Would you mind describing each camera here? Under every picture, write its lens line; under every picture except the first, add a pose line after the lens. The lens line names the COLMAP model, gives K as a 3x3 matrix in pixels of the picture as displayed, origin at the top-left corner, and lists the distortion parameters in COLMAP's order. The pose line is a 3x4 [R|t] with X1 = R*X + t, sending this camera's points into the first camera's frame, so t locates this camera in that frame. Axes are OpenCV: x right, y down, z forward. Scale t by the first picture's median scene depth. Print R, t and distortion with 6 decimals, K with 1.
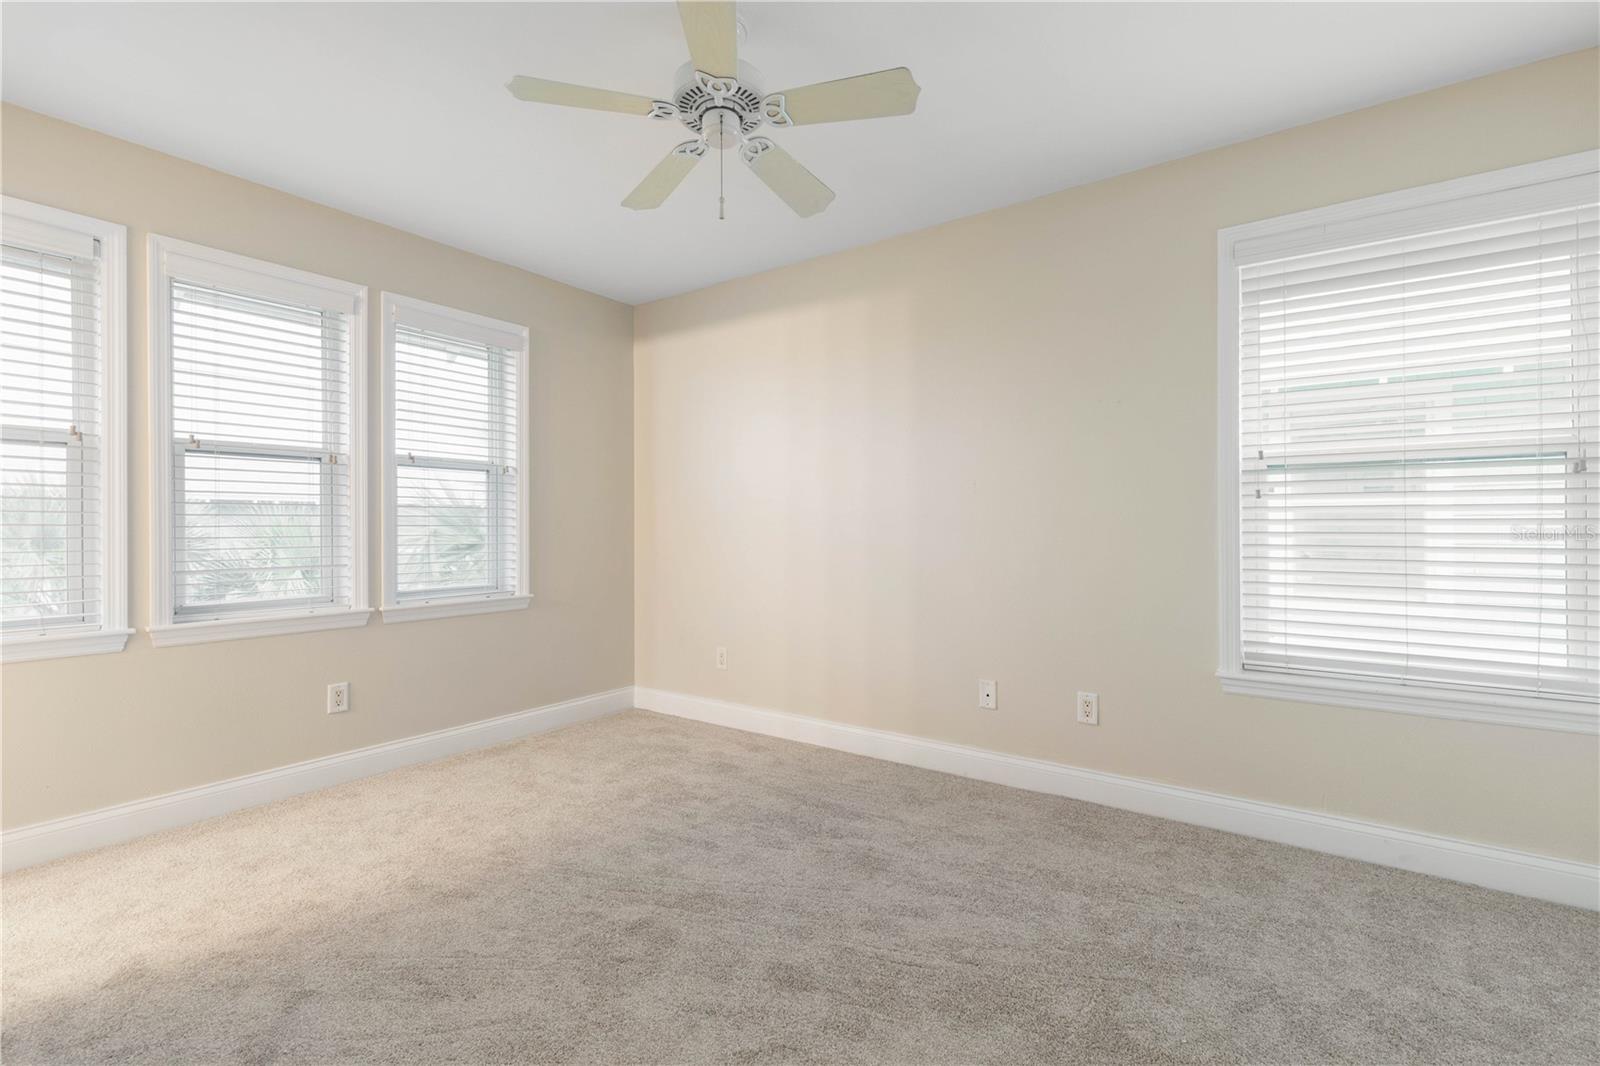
lens RADIAL K [[720.6, 0, 810.9], [0, 720.6, 530.3], [0, 0, 1]] dist [-0.005384, 0.000285]
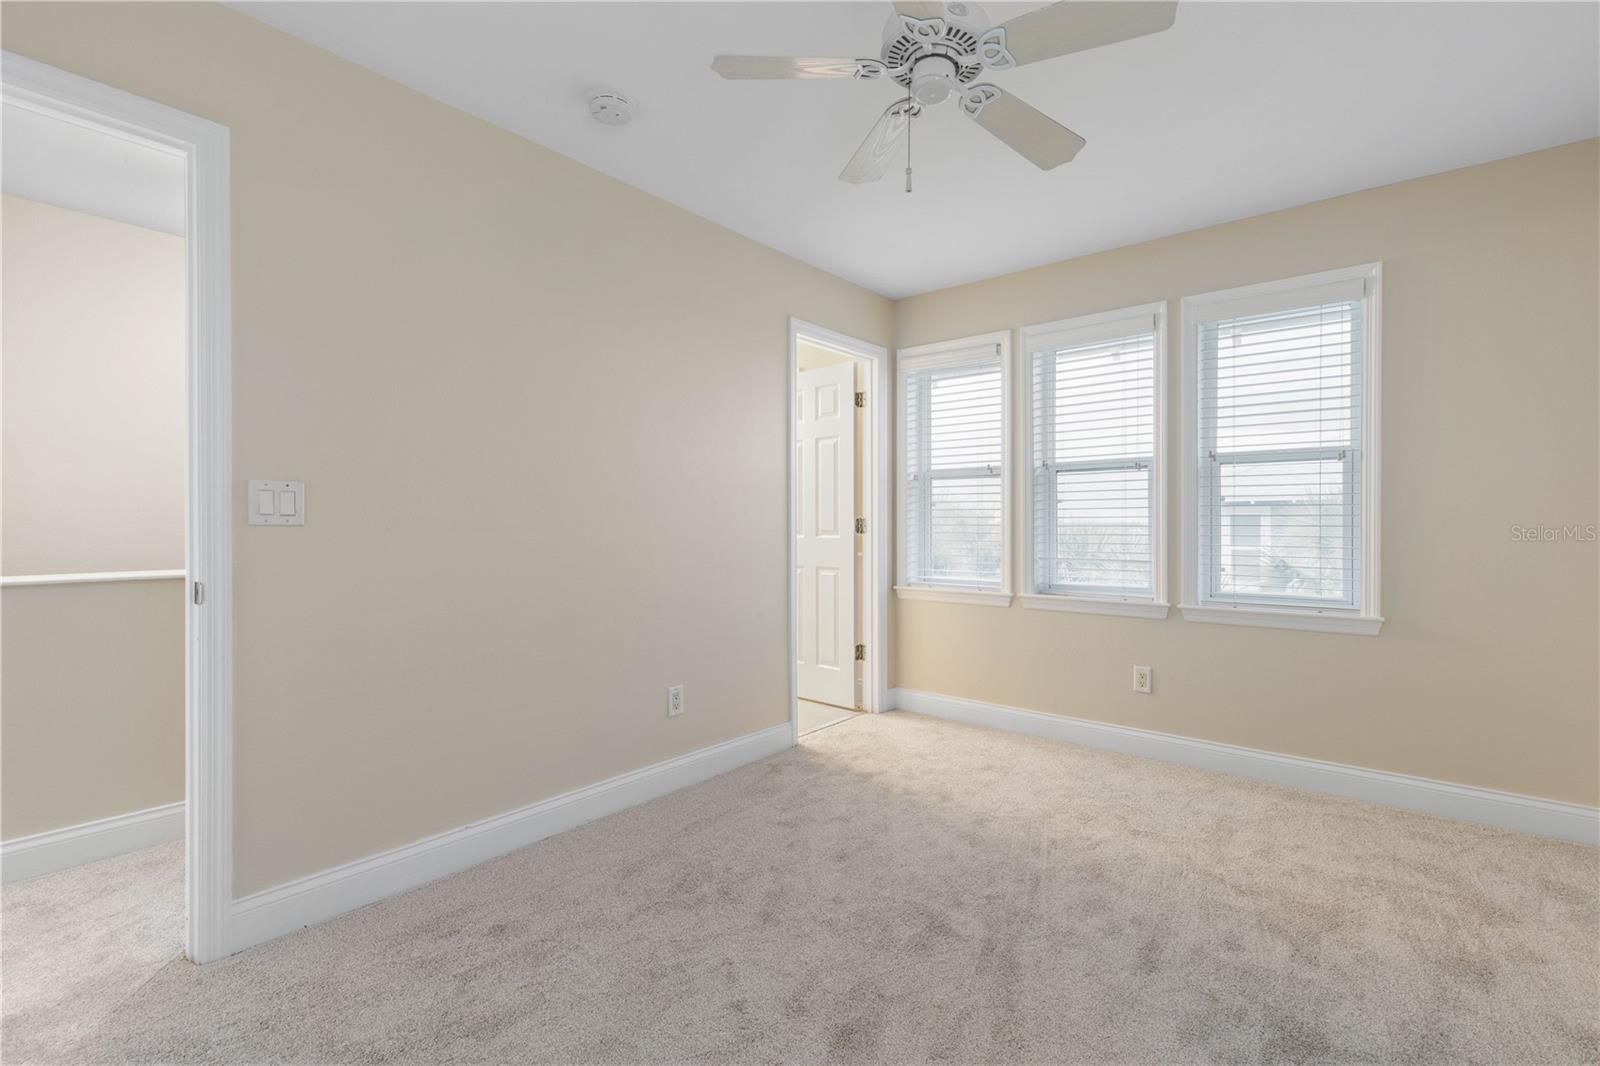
lens RADIAL K [[720.6, 0, 811.1], [0, 720.6, 530.2], [0, 0, 1]] dist [-0.005384, 0.000285]
pose [[-0.087070, 0.016102, -0.996072, 0.504947], [0.002489, 0.999870, 0.015945, -0.018803], [0.996199, -0.001090, -0.087098, 0.588489]]
